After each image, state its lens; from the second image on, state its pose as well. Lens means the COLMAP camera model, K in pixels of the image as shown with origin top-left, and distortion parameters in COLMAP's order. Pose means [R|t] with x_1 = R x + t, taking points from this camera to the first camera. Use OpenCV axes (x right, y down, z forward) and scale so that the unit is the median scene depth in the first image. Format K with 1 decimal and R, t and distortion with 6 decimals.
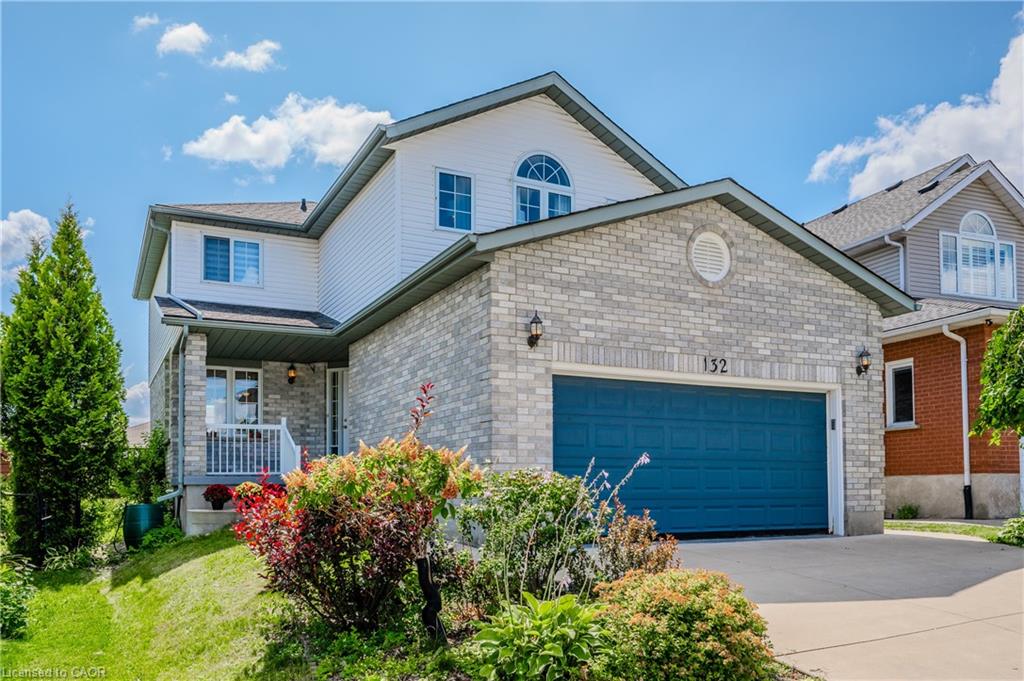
lens RADIAL K [[954.8, 0, 512.0], [0, 954.8, 340.5], [0, 0, 1]] dist [-0.005535, 0.000314]
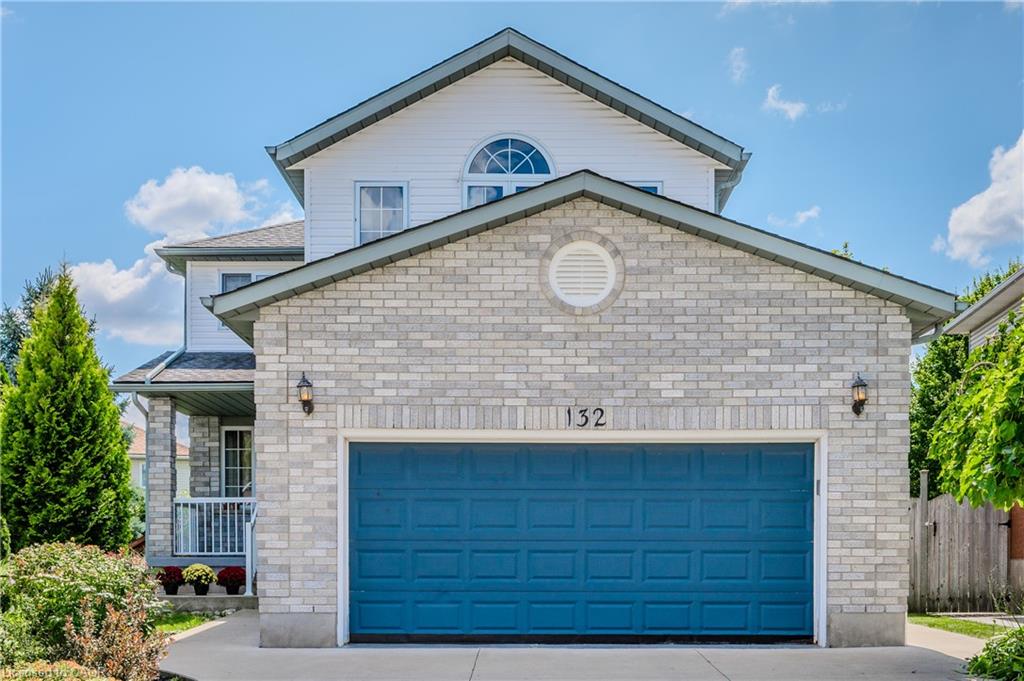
lens RADIAL K [[1635.2, 0, 512.0], [0, 1635.2, 340.5], [0, 0, 1]] dist [0.001615, -0.001139]
pose [[0.845524, -0.065553, -0.529898, 0.868886], [0.078455, 0.996916, 0.001860, -0.042800], [0.528142, -0.043146, 0.848059, -0.139044]]
